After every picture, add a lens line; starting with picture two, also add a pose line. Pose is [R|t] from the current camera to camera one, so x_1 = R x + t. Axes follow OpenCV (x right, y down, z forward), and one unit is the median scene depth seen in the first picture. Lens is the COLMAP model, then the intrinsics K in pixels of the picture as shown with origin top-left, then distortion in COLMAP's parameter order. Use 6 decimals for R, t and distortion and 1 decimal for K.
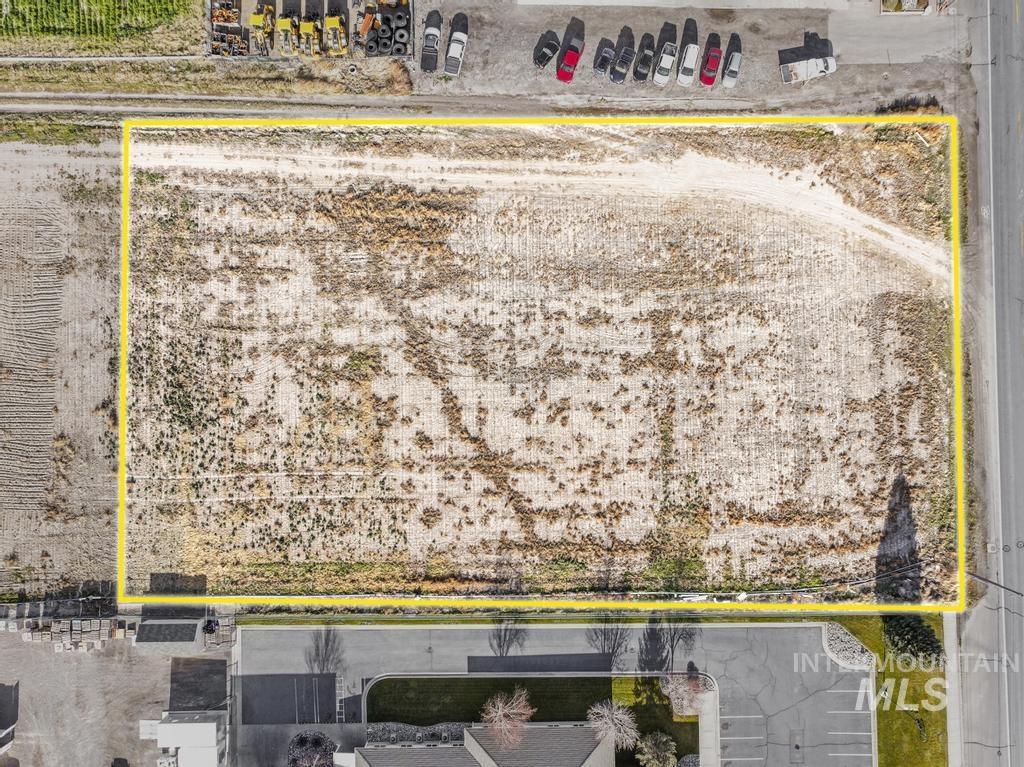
lens RADIAL K [[715.2, 0, 516.3], [0, 715.2, 386.1], [0, 0, 1]] dist [0.005746, 0.006035]
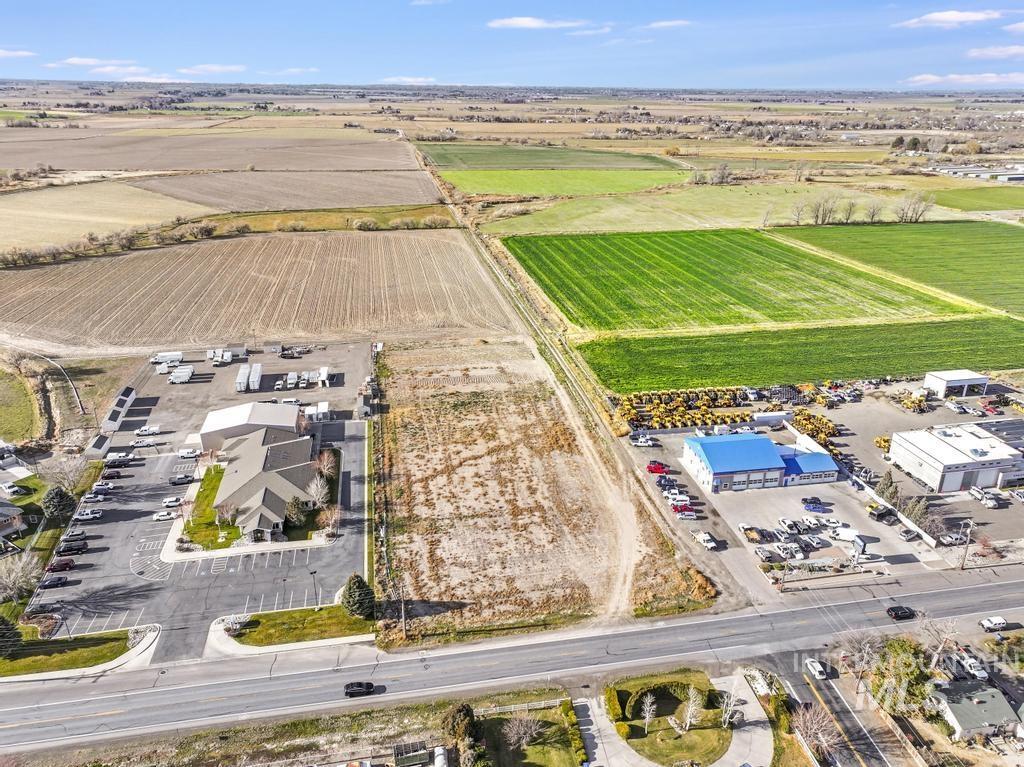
lens RADIAL K [[729.2, 0, 515.0], [0, 729.2, 384.0], [0, 0, 1]] dist [0.001260, 0.012438]
pose [[0.177509, 0.375311, -0.909743, 1.737544], [-0.984102, 0.073160, -0.161836, 0.238939], [0.005818, 0.924007, 0.382331, 0.014652]]
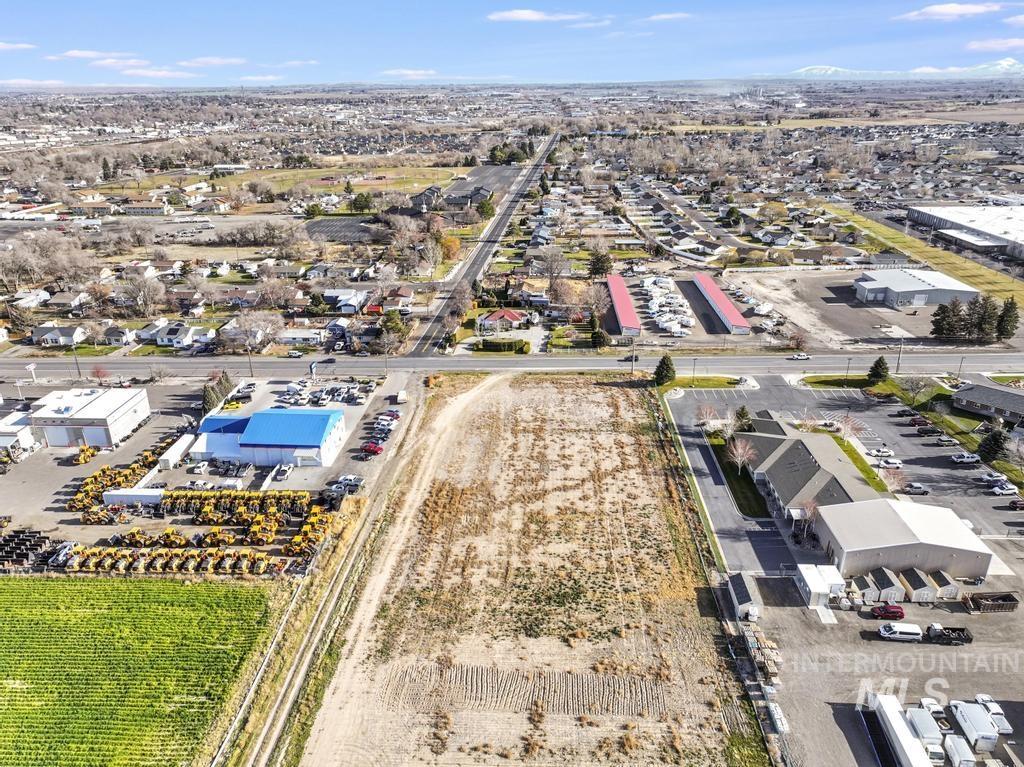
lens RADIAL K [[715.2, 0, 516.3], [0, 715.2, 386.1], [0, 0, 1]] dist [0.005746, 0.006035]
pose [[0.049313, -0.386432, 0.920999, -1.512030], [0.998783, 0.019523, -0.045287, -0.009208], [-0.000480, 0.922111, 0.386925, 0.151128]]
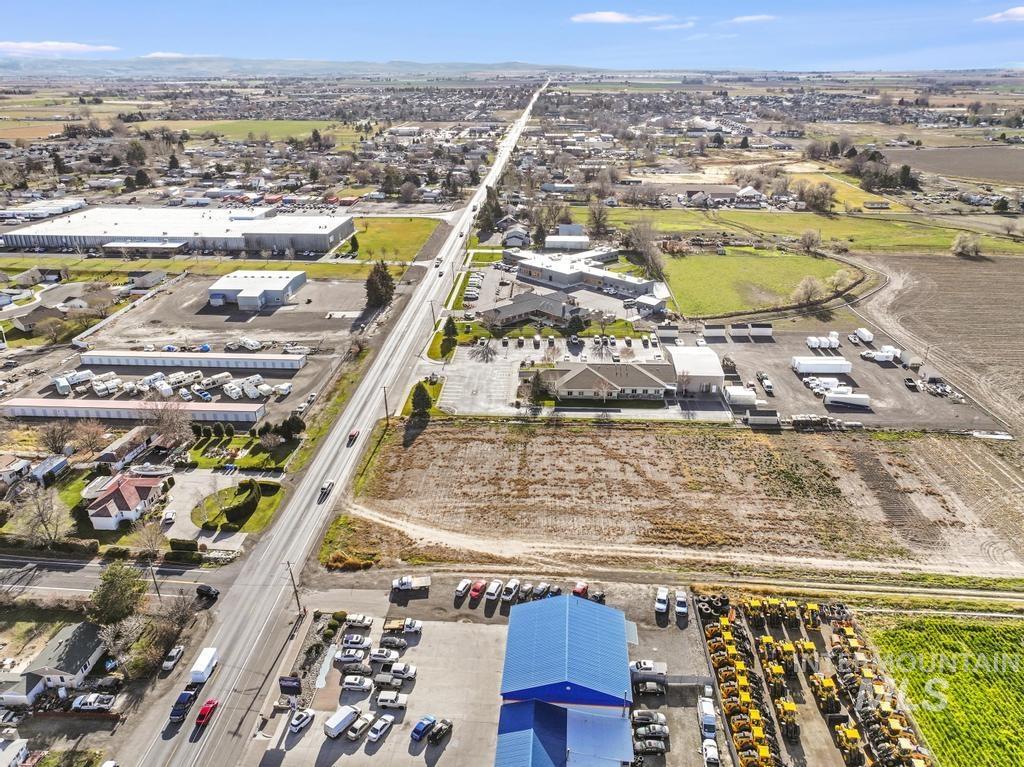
lens RADIAL K [[715.2, 0, 516.3], [0, 715.2, 386.1], [0, 0, 1]] dist [0.005746, 0.006035]
pose [[-0.998168, -0.022131, 0.056312, 0.126947], [0.060486, -0.388165, 0.919603, -1.584625], [0.001506, 0.921324, 0.388793, 0.086104]]
